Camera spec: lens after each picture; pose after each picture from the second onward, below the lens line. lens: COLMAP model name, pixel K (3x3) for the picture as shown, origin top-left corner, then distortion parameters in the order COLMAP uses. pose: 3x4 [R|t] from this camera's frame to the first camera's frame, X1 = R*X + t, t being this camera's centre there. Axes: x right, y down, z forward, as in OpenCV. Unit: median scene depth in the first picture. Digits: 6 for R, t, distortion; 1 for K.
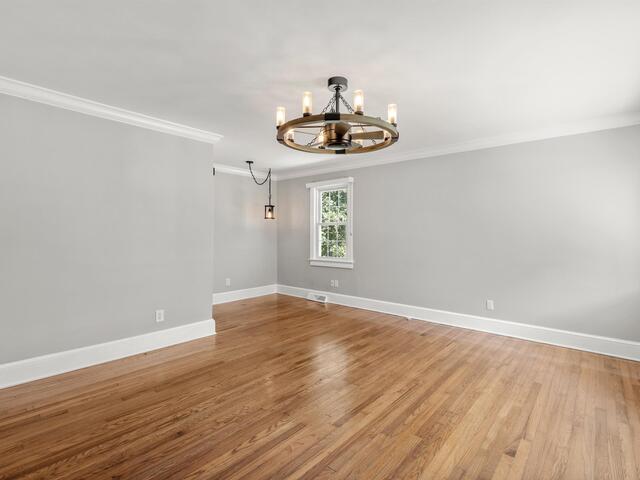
lens RADIAL K [[313.7, 0, 341.3], [0, 313.7, 241.1], [0, 0, 1]] dist [0.000125, 0.000154]
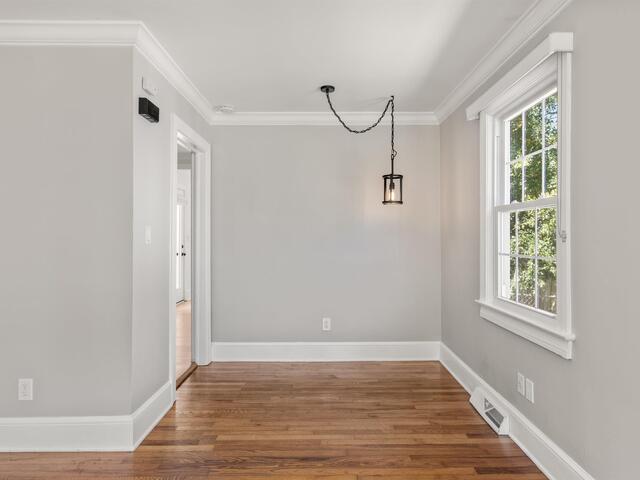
lens RADIAL K [[387.8, 0, 320.7], [0, 387.8, 235.3], [0, 0, 1]] dist [-0.002315, -0.001756]
pose [[0.622980, -0.002257, -0.782234, 0.167963], [-0.010689, 0.999878, -0.011399, -0.017703], [0.782165, 0.015463, 0.622880, 0.607330]]
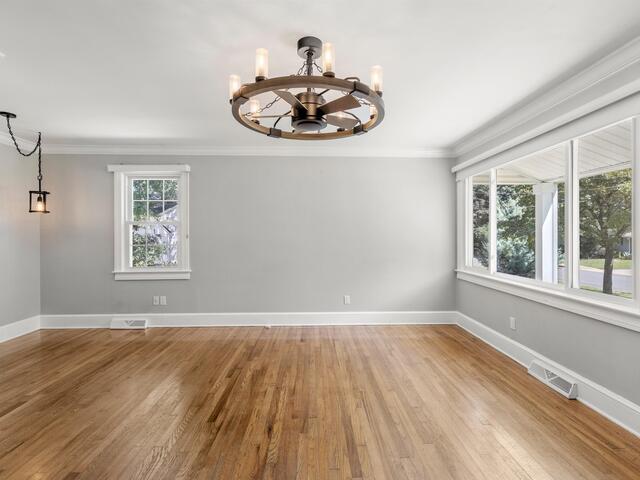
lens RADIAL K [[310.8, 0, 323.5], [0, 310.8, 239.4], [0, 0, 1]] dist [-0.000198, 0.000084]
pose [[0.755917, -0.013628, 0.654526, -0.224089], [0.019987, 0.999798, -0.002267, -0.005043], [-0.654363, 0.014795, 0.756036, 0.170871]]
